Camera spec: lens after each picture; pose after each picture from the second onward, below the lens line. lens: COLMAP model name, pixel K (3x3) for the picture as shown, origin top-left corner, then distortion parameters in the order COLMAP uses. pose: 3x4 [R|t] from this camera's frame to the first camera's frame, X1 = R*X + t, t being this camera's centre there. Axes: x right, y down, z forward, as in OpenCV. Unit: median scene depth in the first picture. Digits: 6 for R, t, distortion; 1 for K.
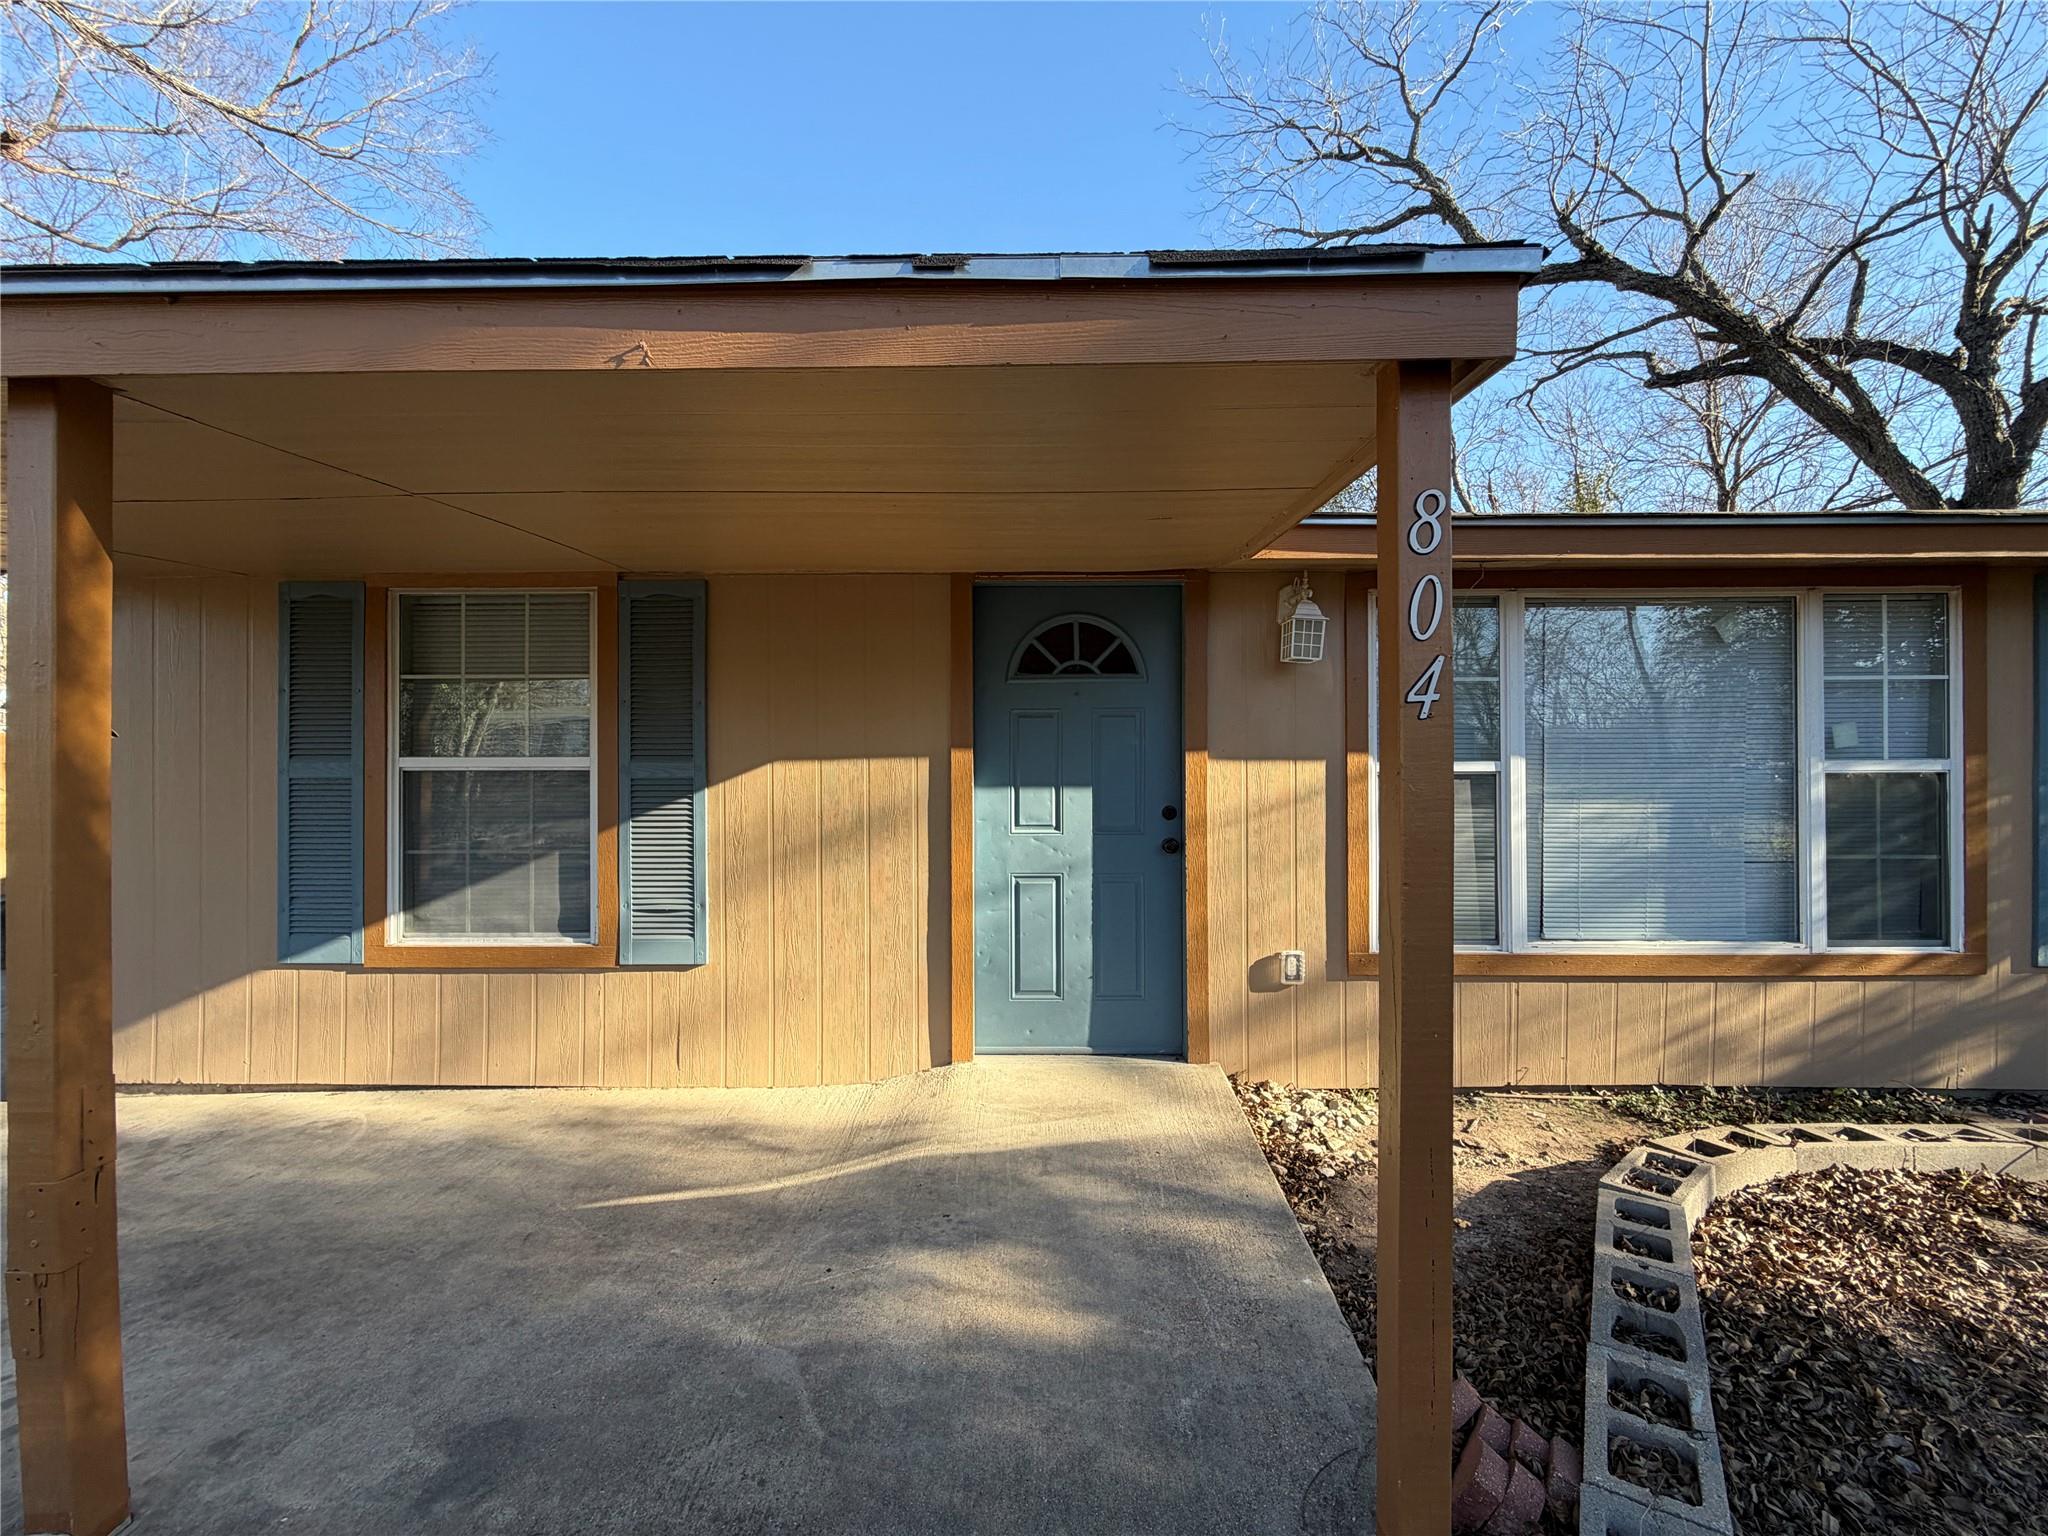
lens RADIAL K [[818.0, 0, 1023.0], [0, 818.0, 767.5], [0, 0, 1]] dist [0.001353, -0.000649]
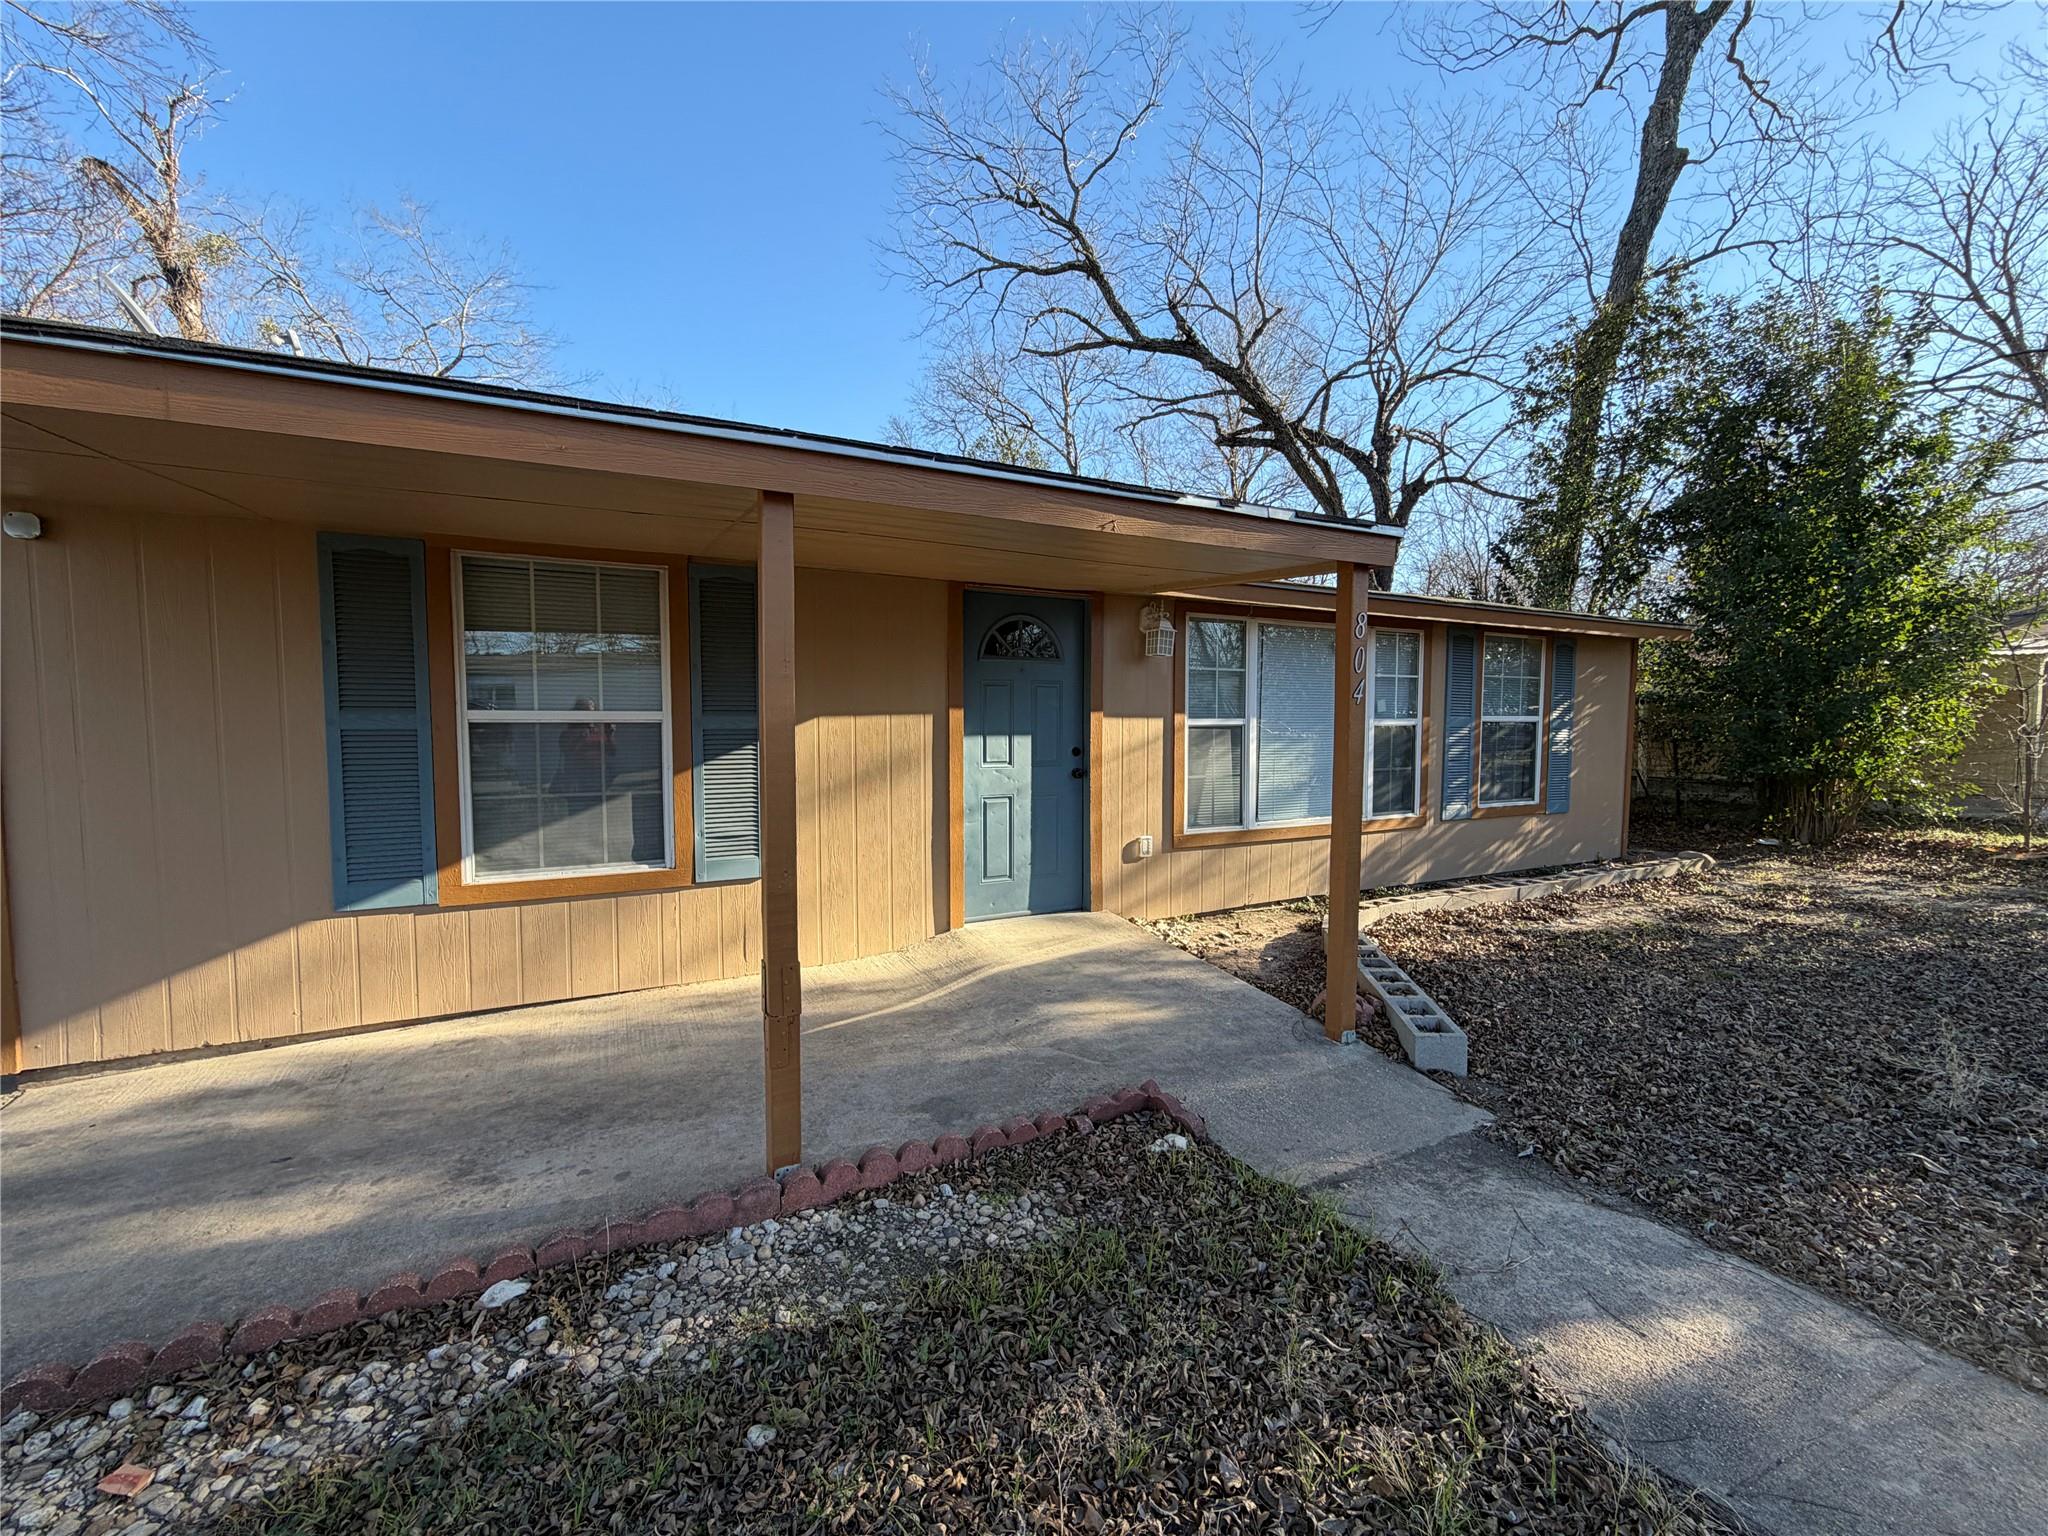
lens RADIAL K [[818.0, 0, 1022.3], [0, 818.0, 768.7], [0, 0, 1]] dist [0.001353, -0.000649]
pose [[0.881915, -0.024505, 0.470771, -0.629578], [-0.003965, 0.998227, 0.059388, -0.002957], [-0.471391, -0.054241, 0.880255, -0.289430]]
